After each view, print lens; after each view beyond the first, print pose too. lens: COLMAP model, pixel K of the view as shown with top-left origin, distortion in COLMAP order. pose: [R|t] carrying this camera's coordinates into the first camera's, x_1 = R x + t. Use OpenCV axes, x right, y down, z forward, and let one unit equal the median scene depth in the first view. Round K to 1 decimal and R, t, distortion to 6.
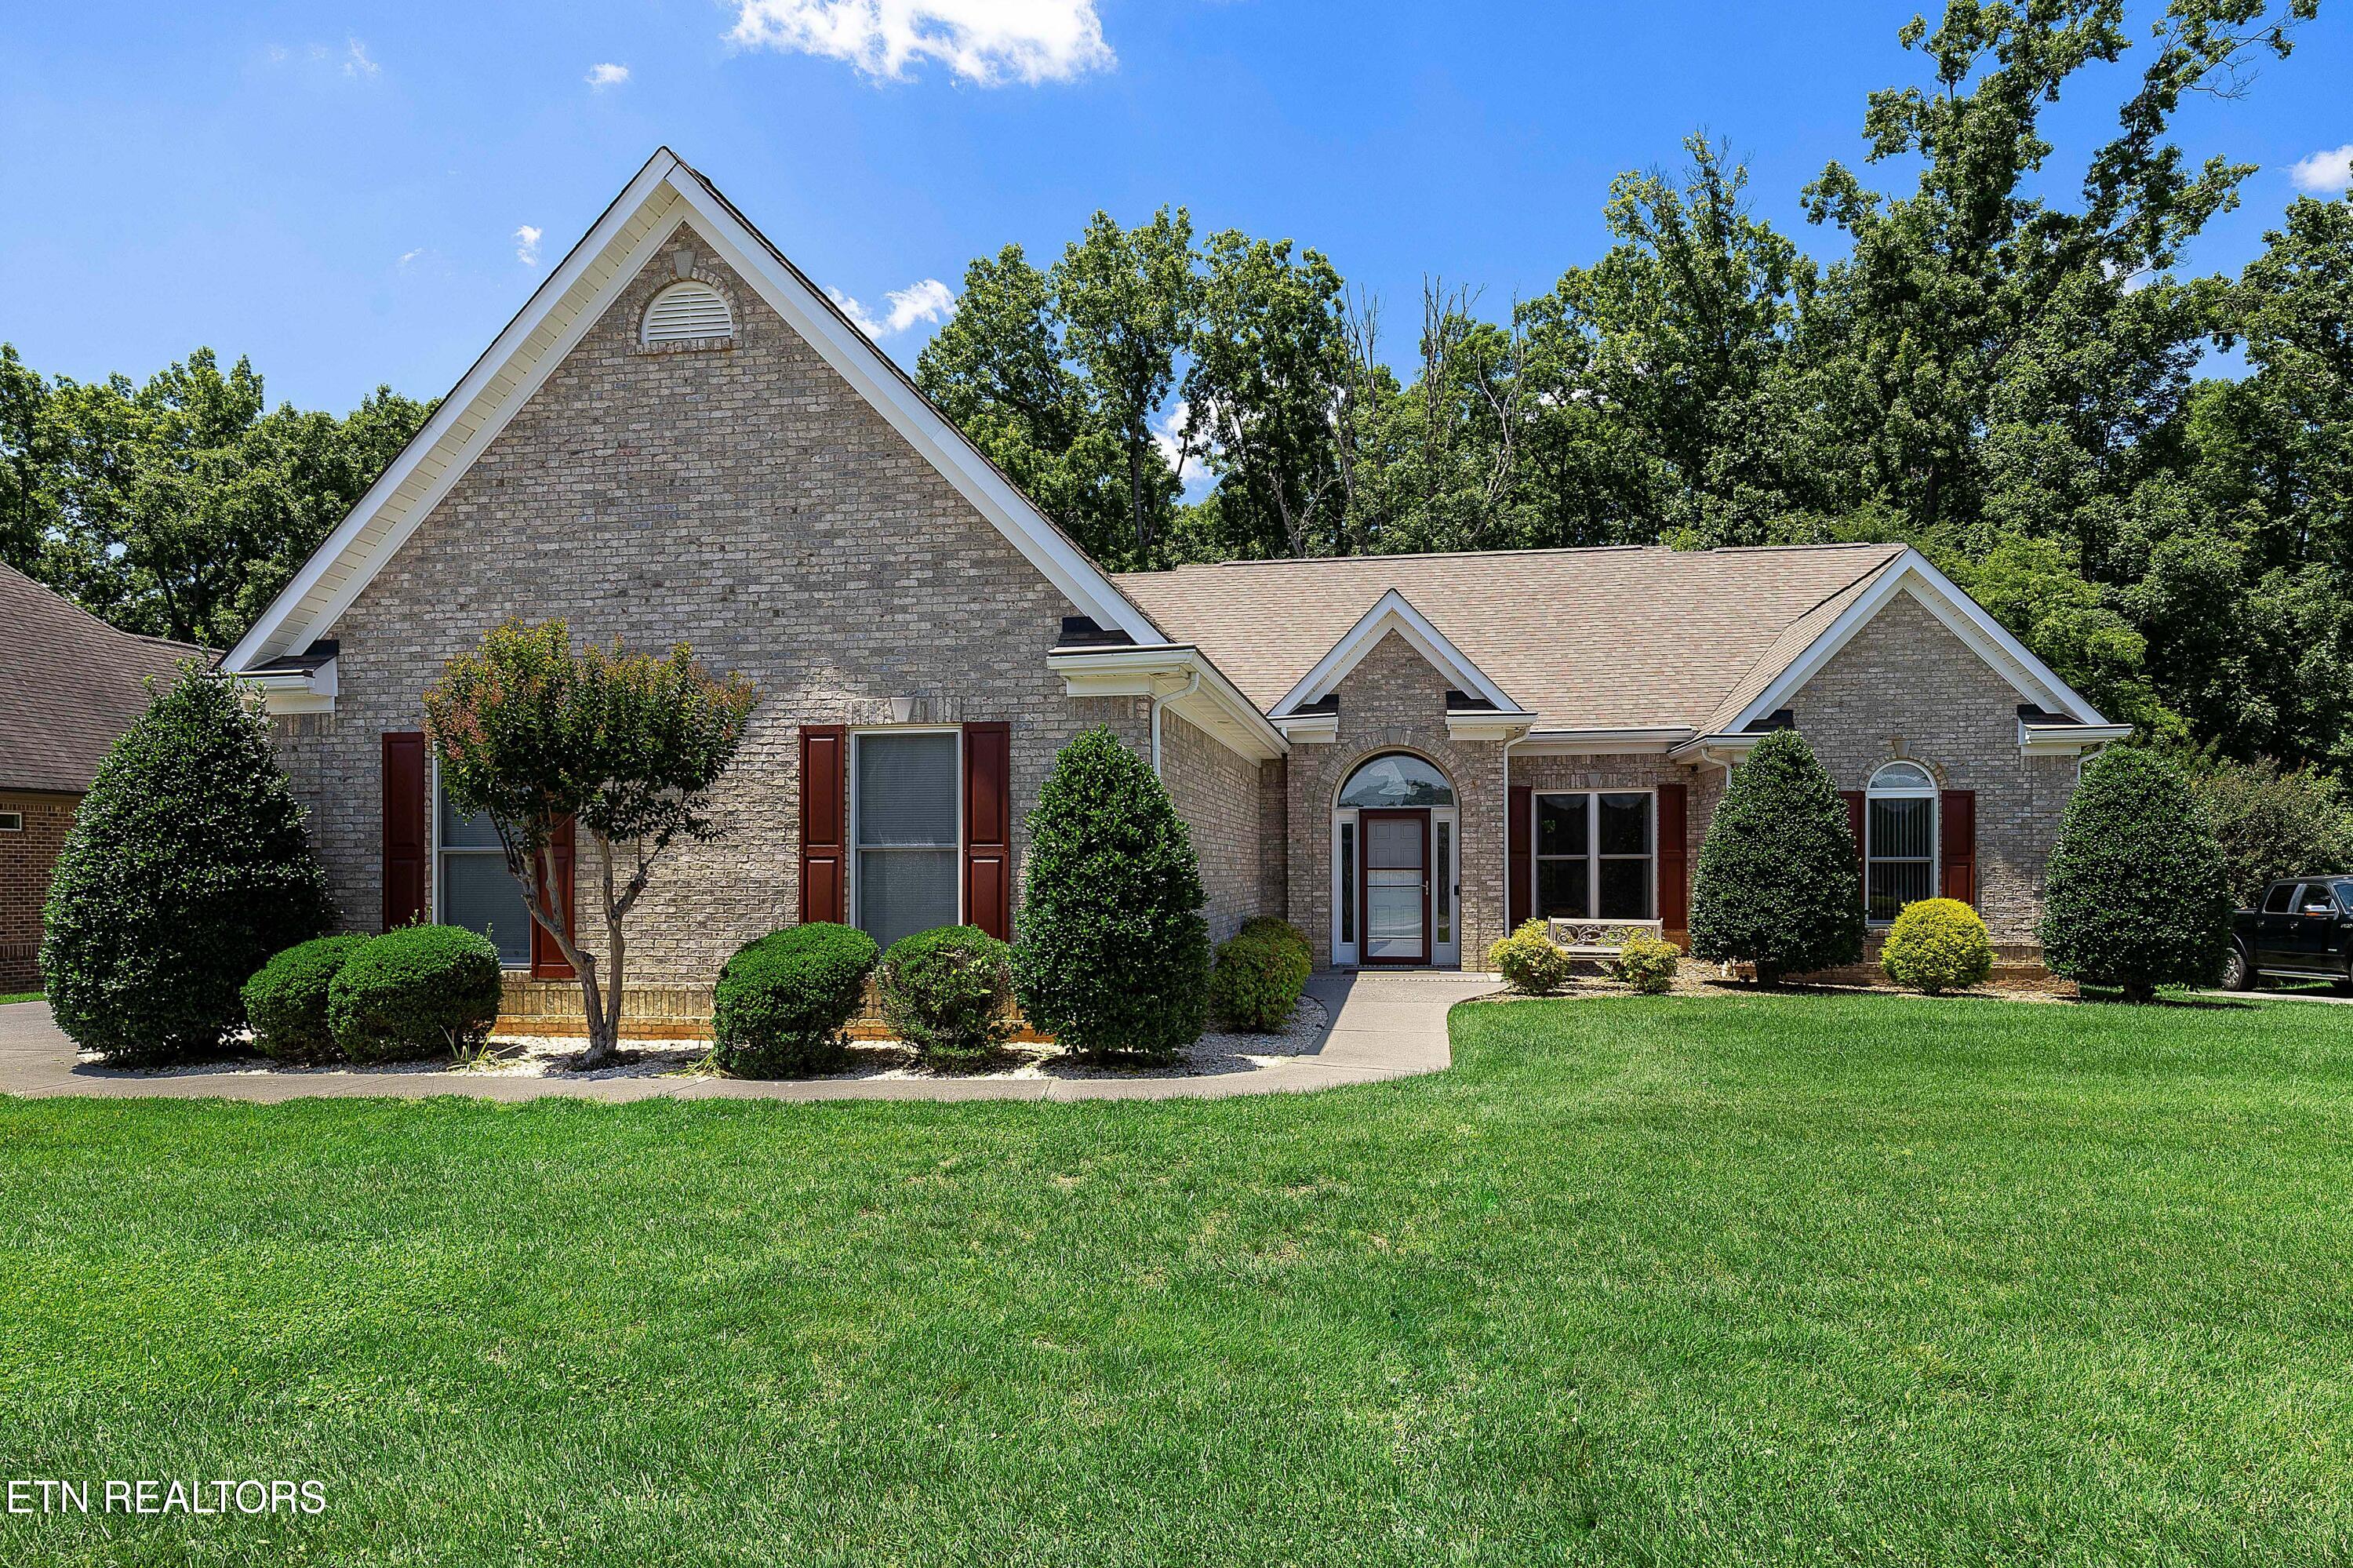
lens RADIAL K [[1403.3, 0, 1175.4], [0, 1403.3, 866.8], [0, 0, 1]] dist [0.002575, 0.001246]
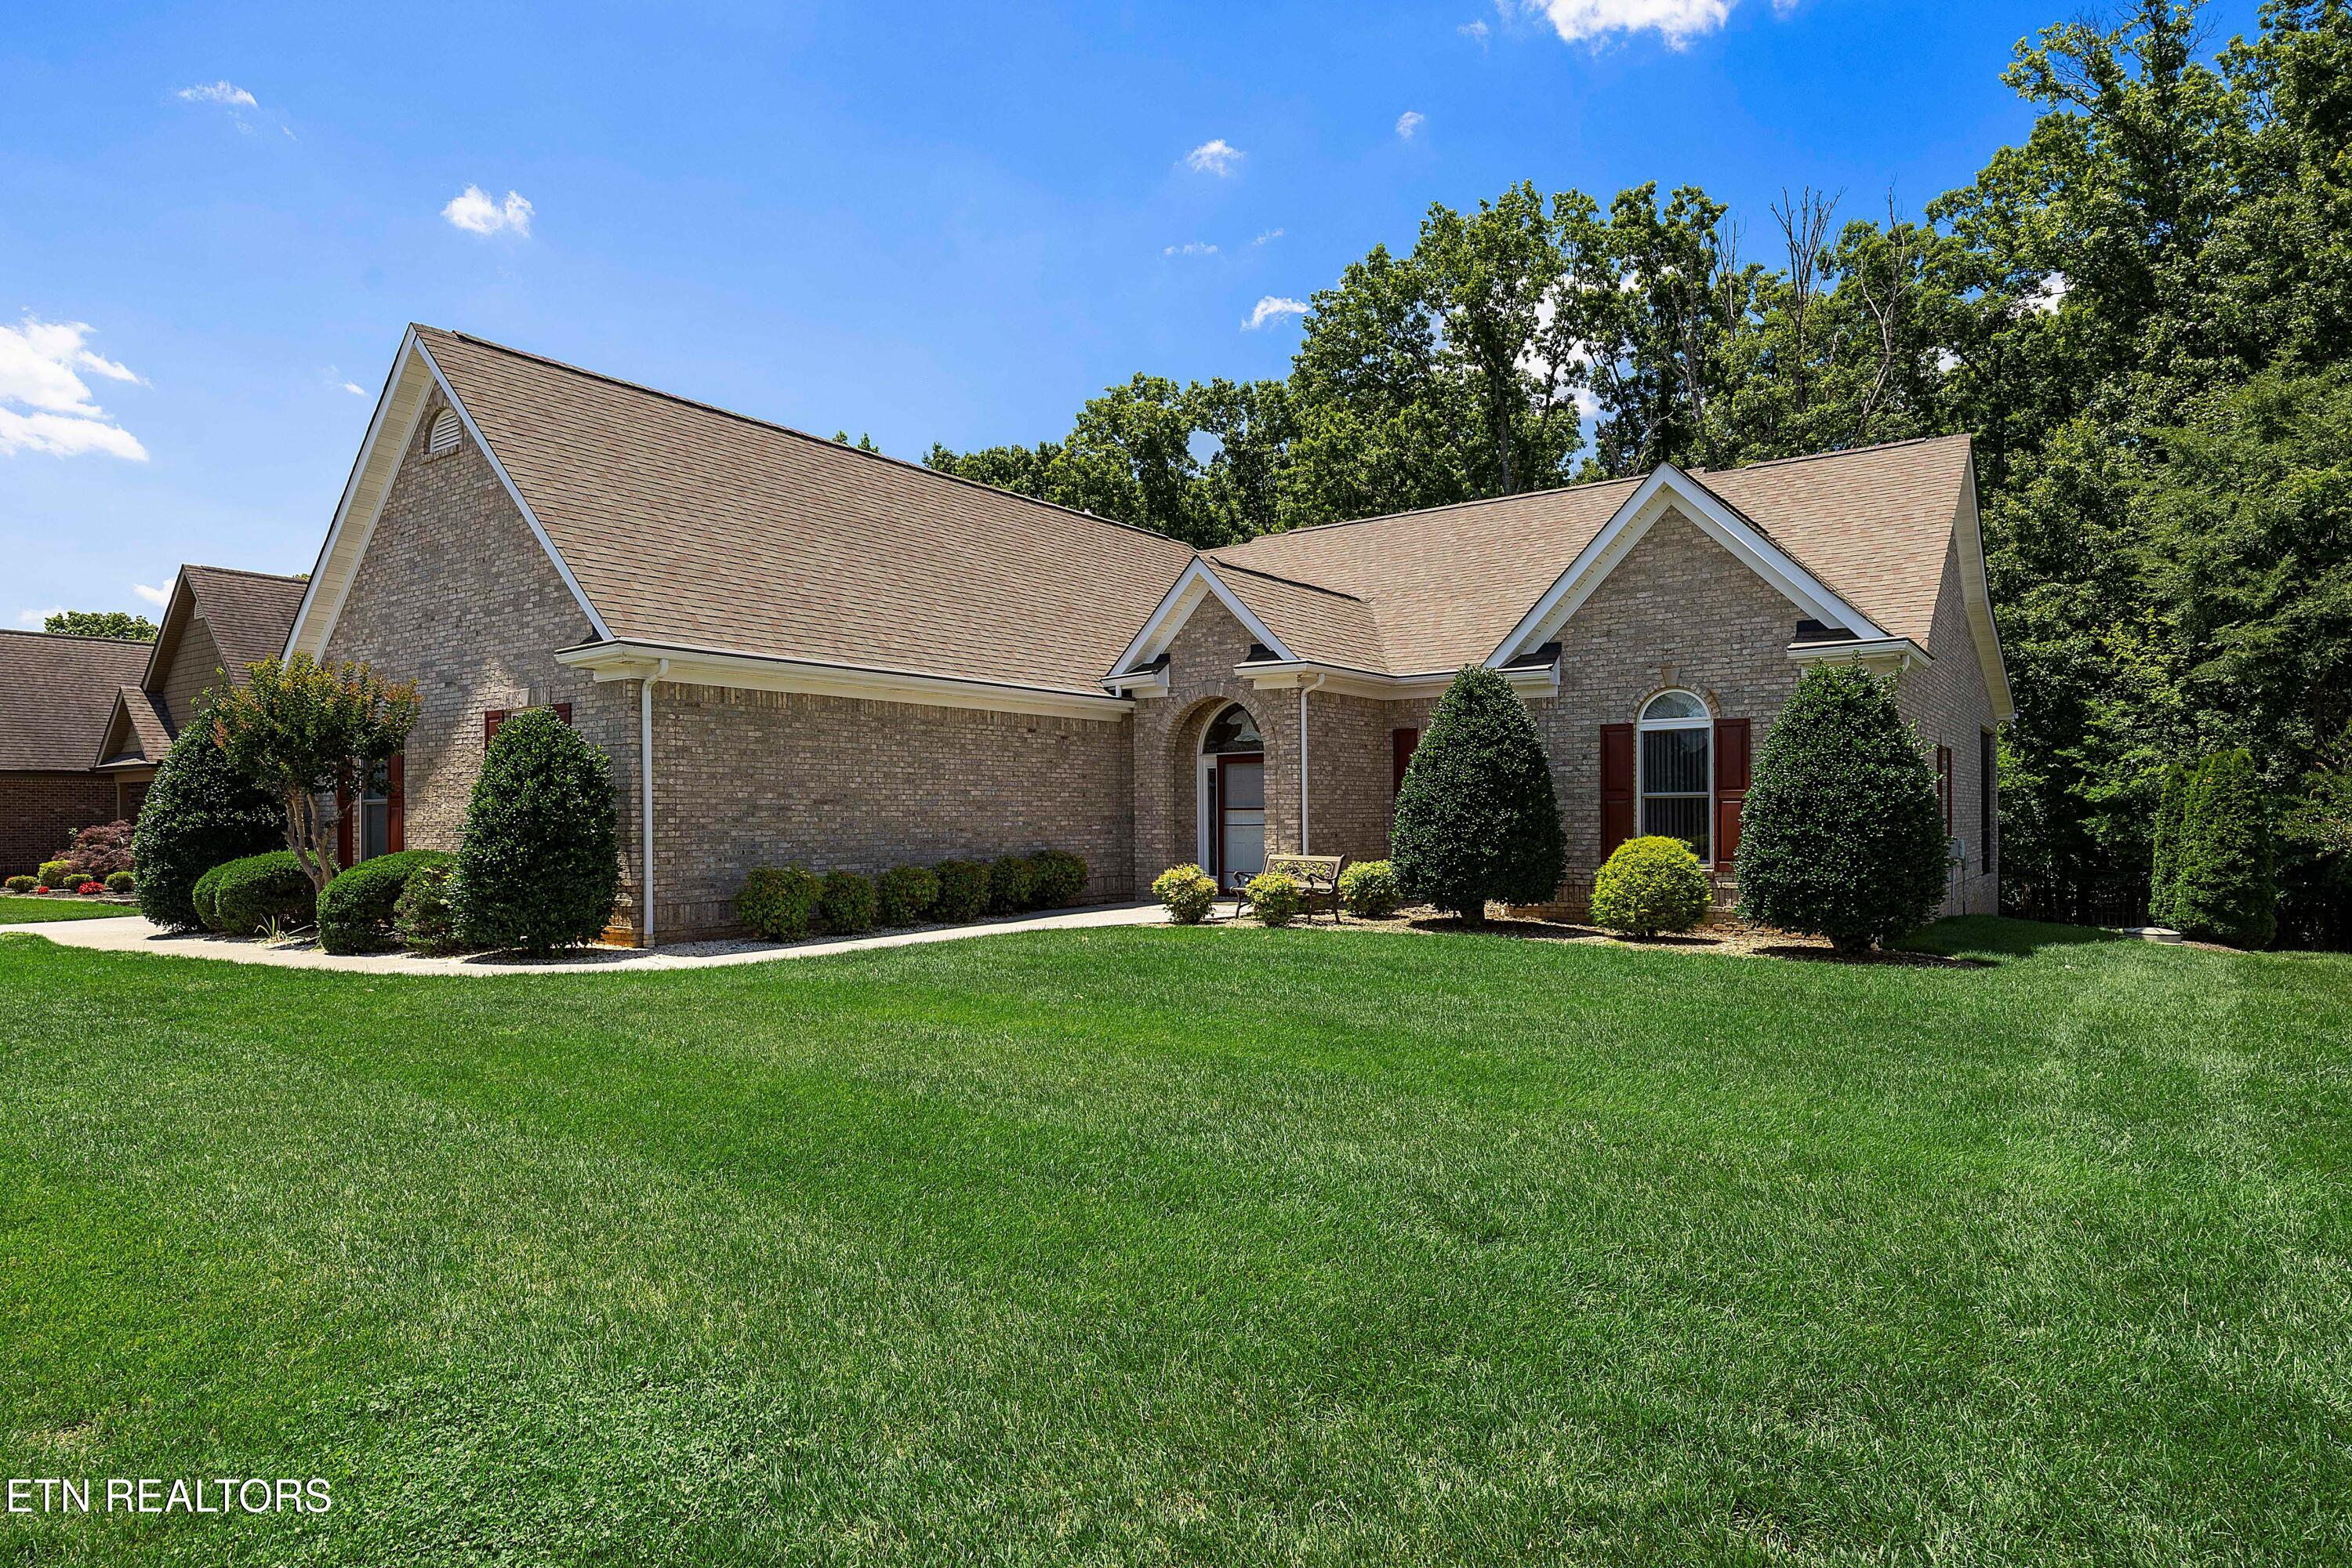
lens RADIAL K [[1292.6, 0, 1172.9], [0, 1292.6, 797.3], [0, 0, 1]] dist [0.004282, -0.001480]
pose [[0.900768, -0.011791, -0.434141, 0.885707], [0.007301, 0.999901, -0.012009, 0.006807], [0.434240, 0.007647, 0.900765, 0.118927]]
